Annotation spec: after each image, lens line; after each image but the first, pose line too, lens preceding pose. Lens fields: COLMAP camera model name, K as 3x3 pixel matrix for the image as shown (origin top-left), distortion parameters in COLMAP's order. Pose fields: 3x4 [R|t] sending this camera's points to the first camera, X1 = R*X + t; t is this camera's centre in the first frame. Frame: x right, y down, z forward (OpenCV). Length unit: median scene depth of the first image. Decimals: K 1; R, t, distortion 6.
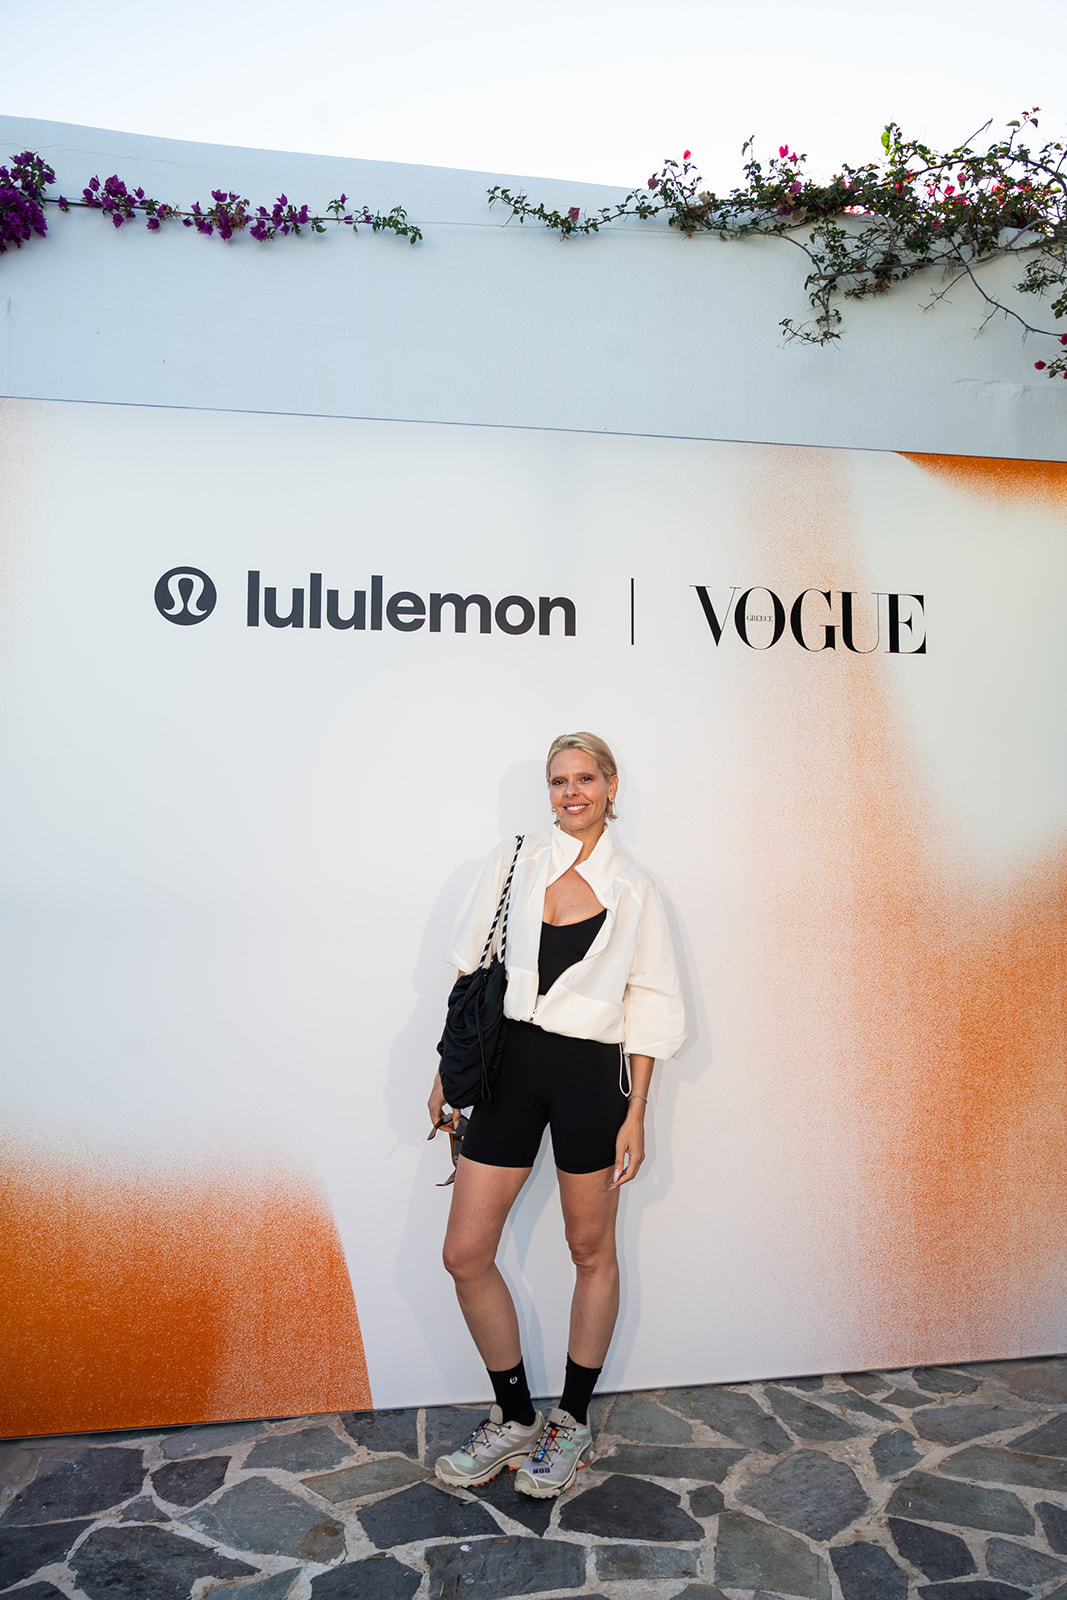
lens RADIAL K [[1164.2, 0, 558.6], [0, 1164.2, 805.1], [0, 0, 1]] dist [-0.009213, 0.002212]
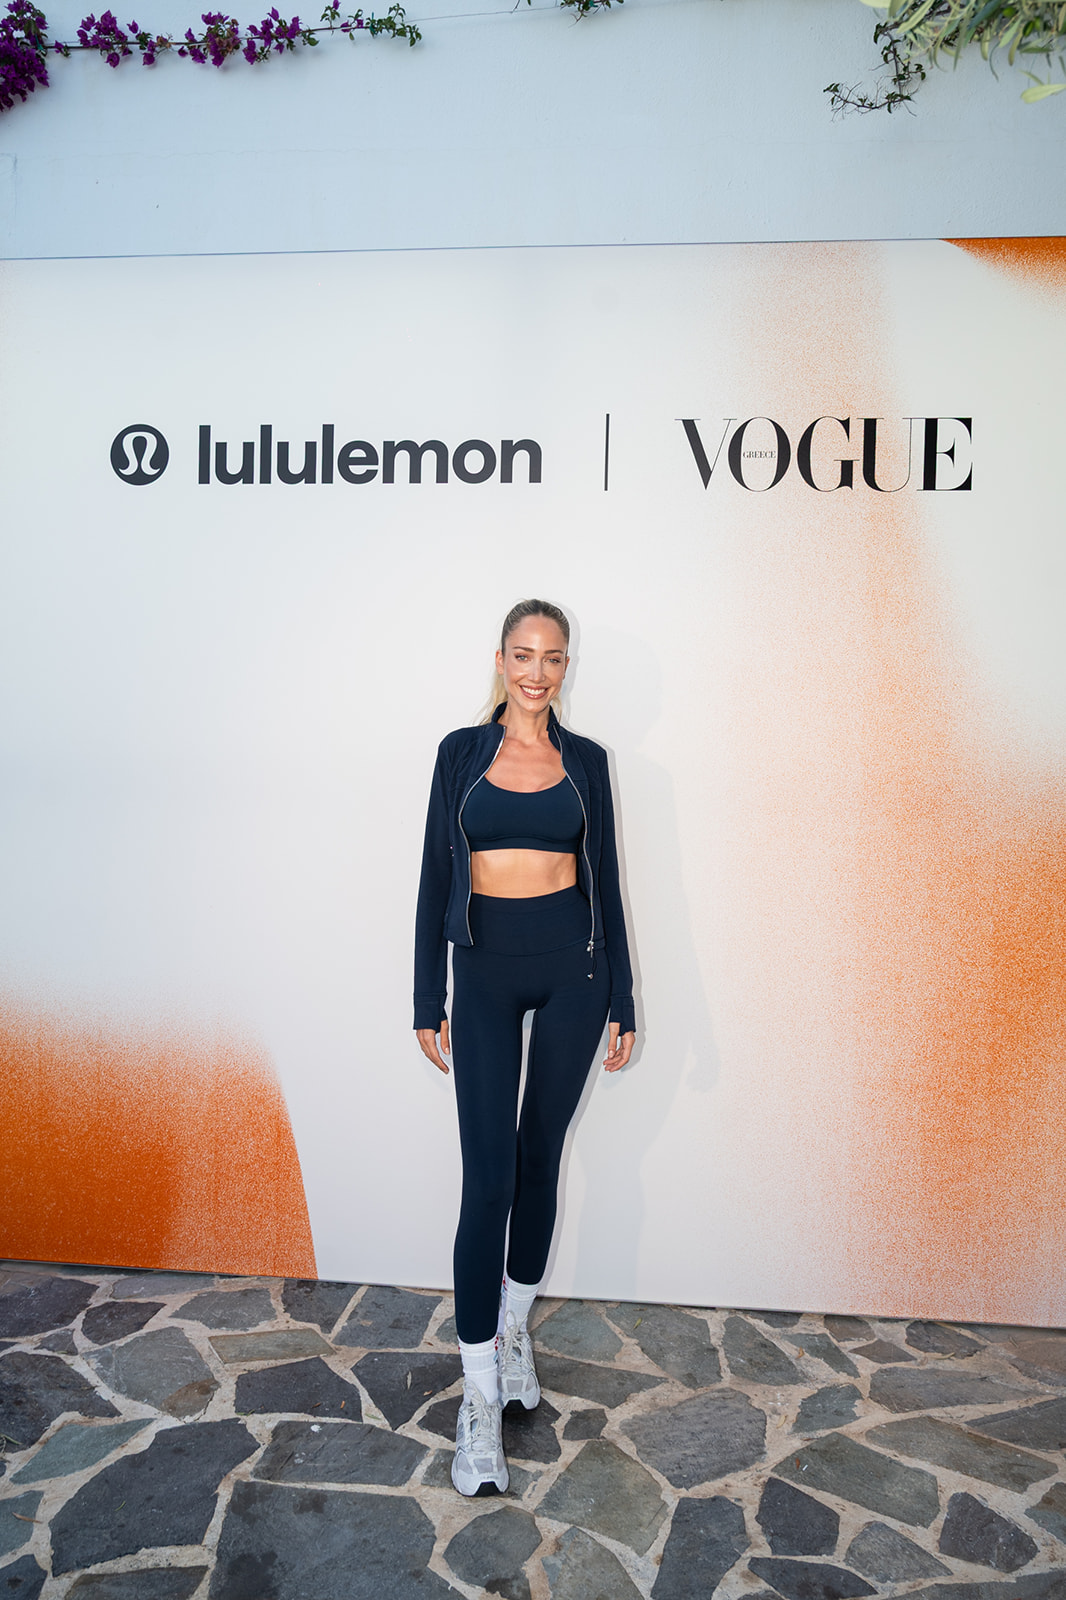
lens RADIAL K [[1233.8, 0, 541.4], [0, 1233.8, 772.0], [0, 0, 1]] dist [-0.006942, 0.000776]
pose [[0.963253, 0.030040, -0.266910, 0.292544], [-0.006150, 0.995932, 0.089893, -0.009311], [0.268525, -0.084948, 0.959520, 0.073741]]
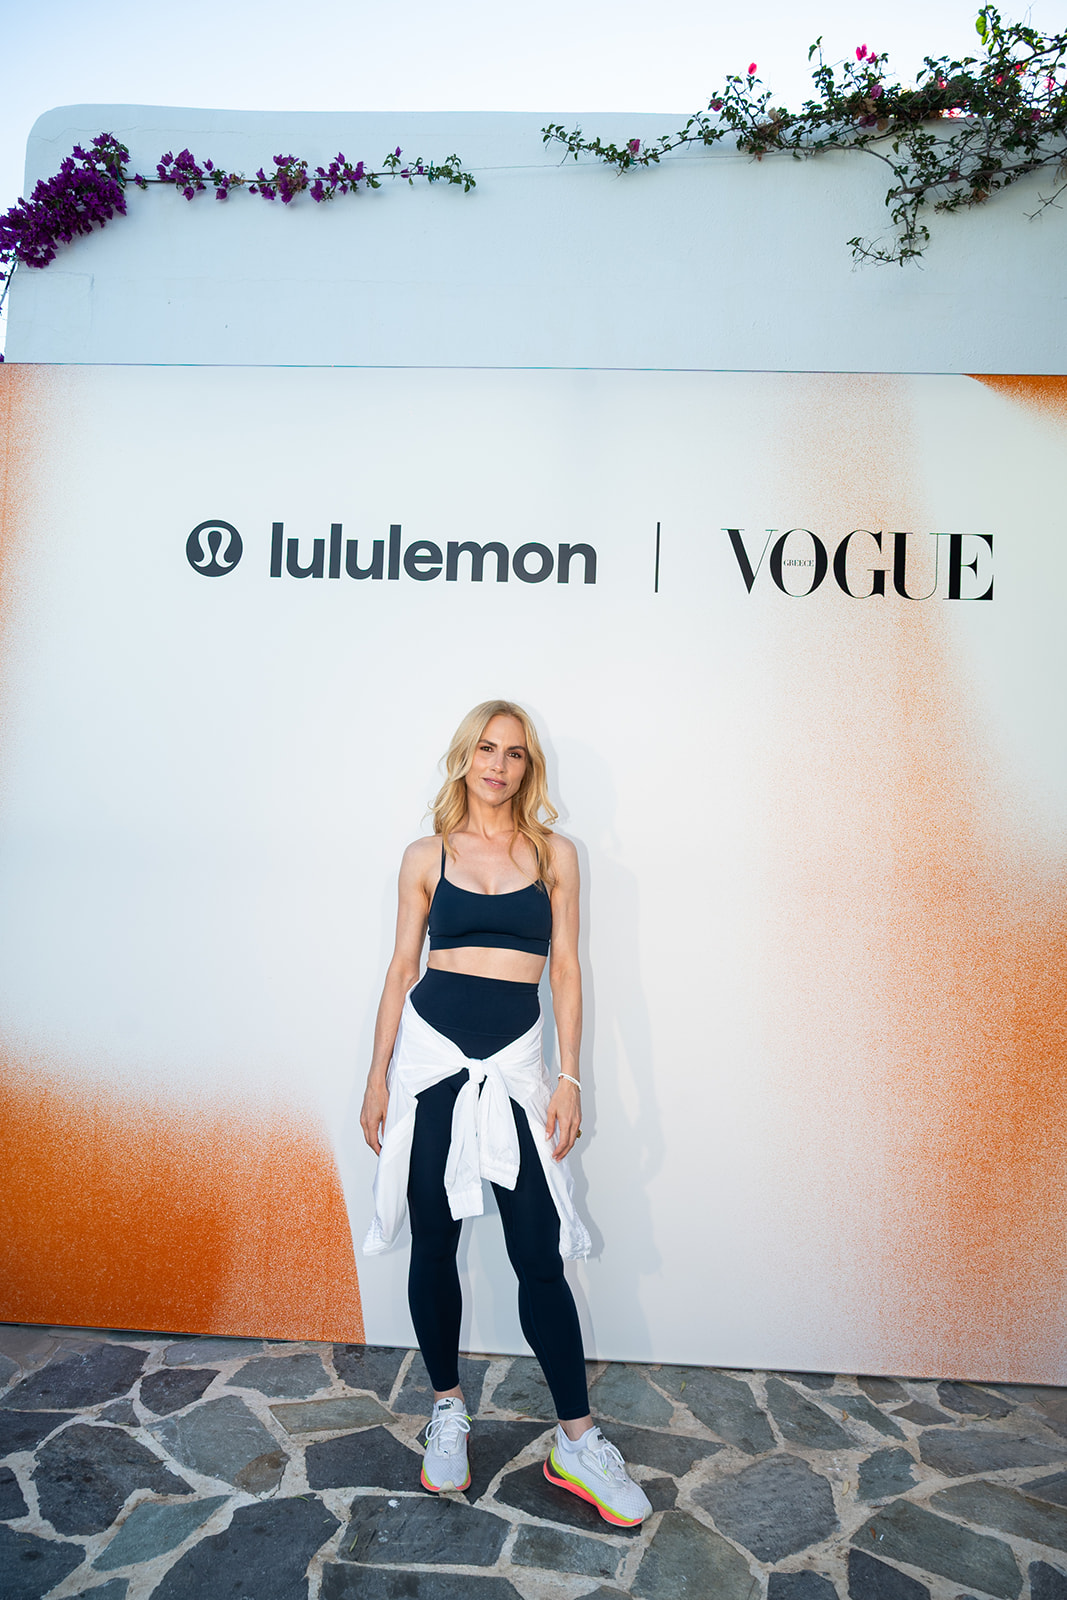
lens RADIAL K [[1082.3, 0, 515.8], [0, 1082.3, 802.6], [0, 0, 1]] dist [-0.005125, -0.001839]
pose [[0.974850, 0.031848, -0.220575, 0.163367], [-0.024931, 0.999108, 0.034072, 0.007534], [0.221463, -0.027716, 0.974775, 0.112996]]
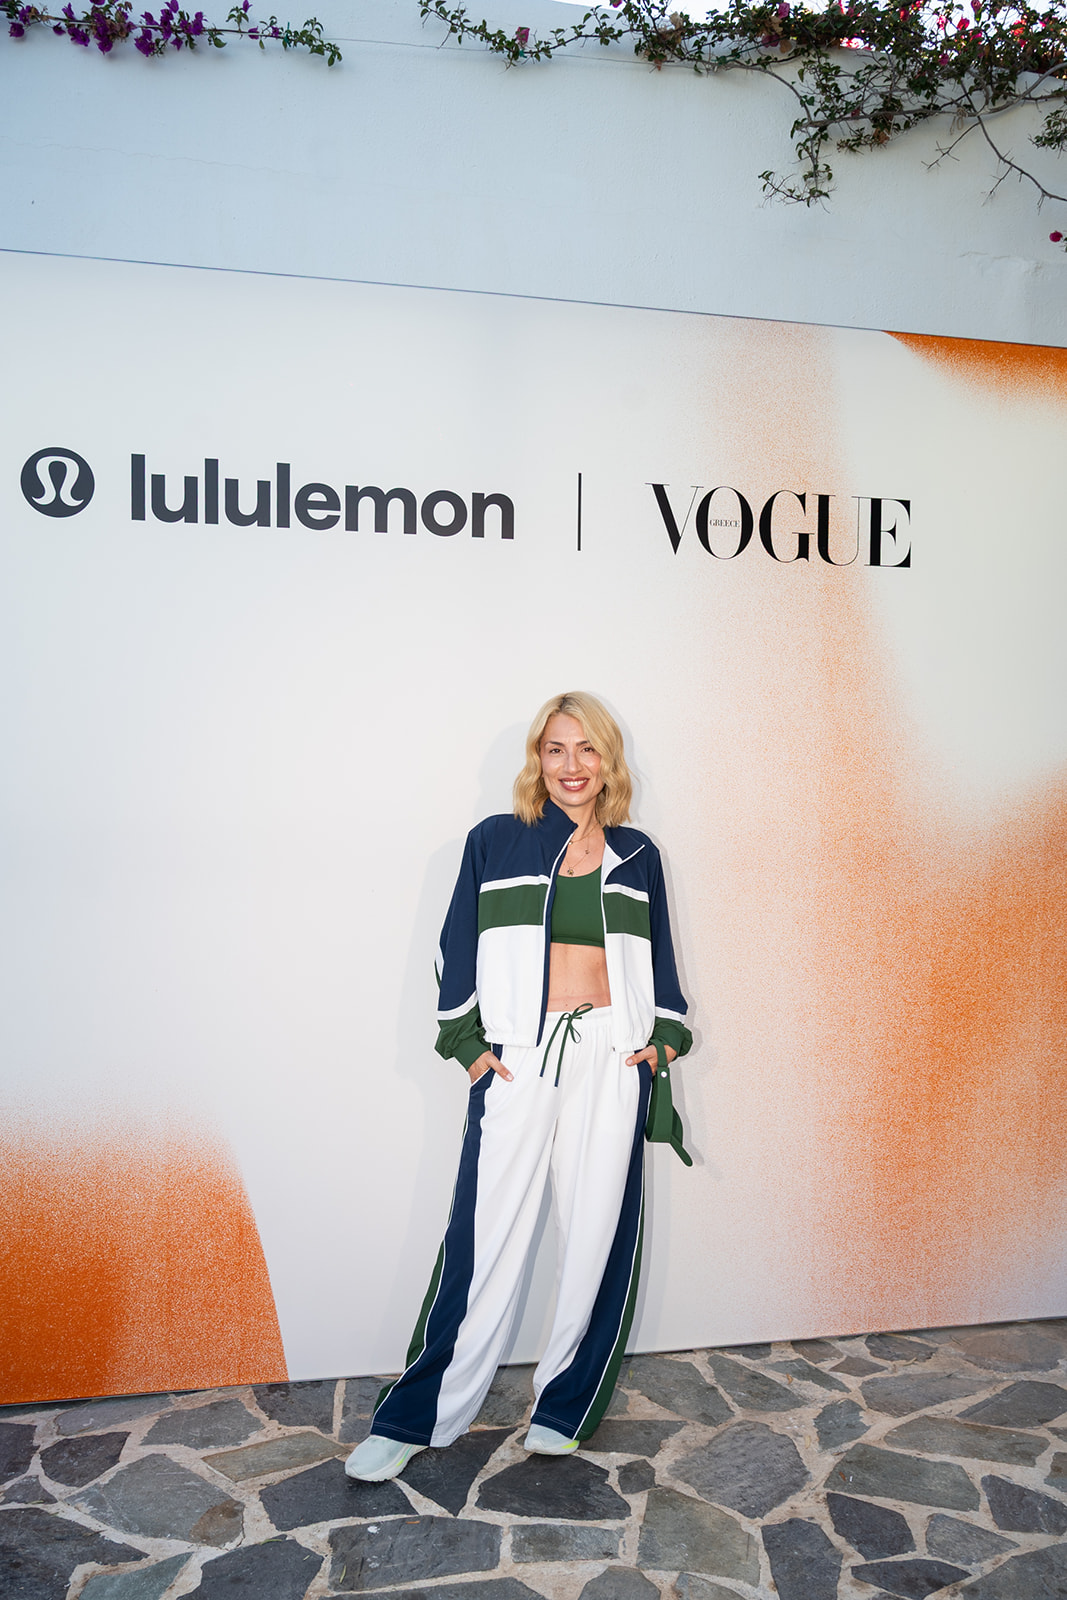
lens RADIAL K [[1215.8, 0, 583.8], [0, 1215.8, 877.4], [0, 0, 1]] dist [-0.006612, 0.000051]
pose [[0.999437, 0.008174, 0.032554, 0.041965], [-0.011553, 0.994404, 0.105011, 0.012339], [-0.031513, -0.105328, 0.993938, 0.064626]]
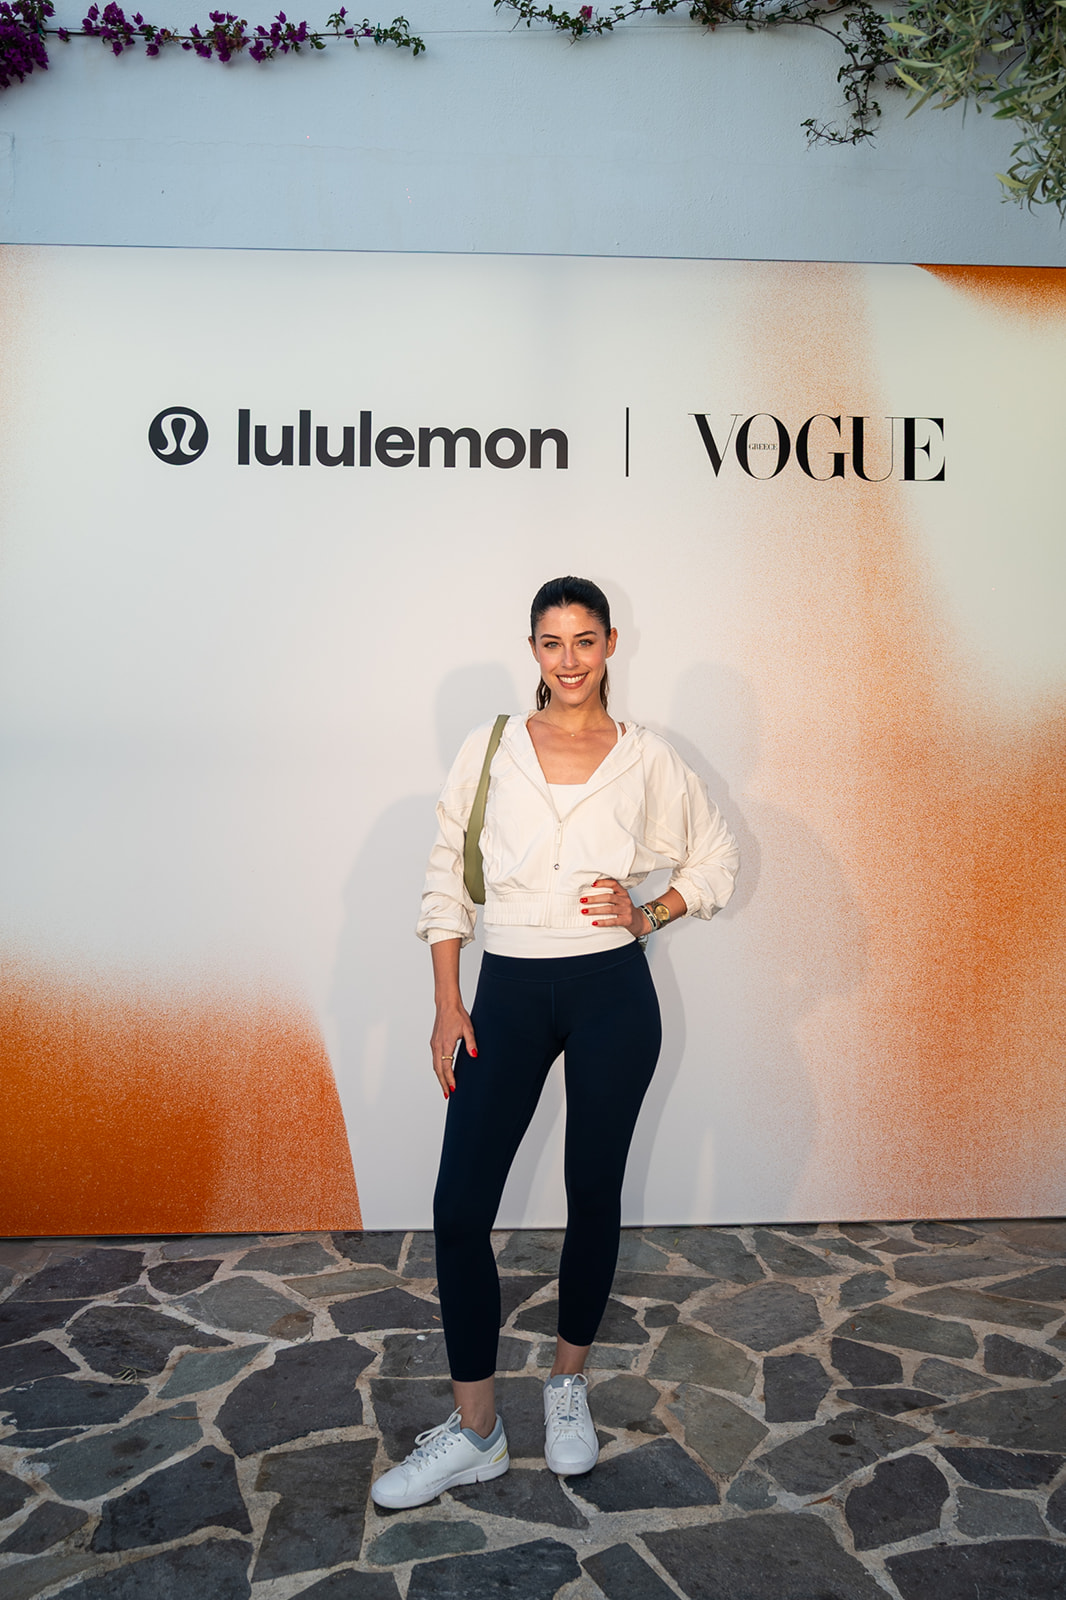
lens RADIAL K [[1408.0, 0, 562.0], [0, 1408.0, 706.9], [0, 0, 1]] dist [-0.010415, 0.005014]
pose [[0.993929, 0.004734, -0.109918, 0.149466], [0.000430, 0.998899, 0.046913, -0.001025], [0.110019, -0.046675, 0.992833, -0.194913]]
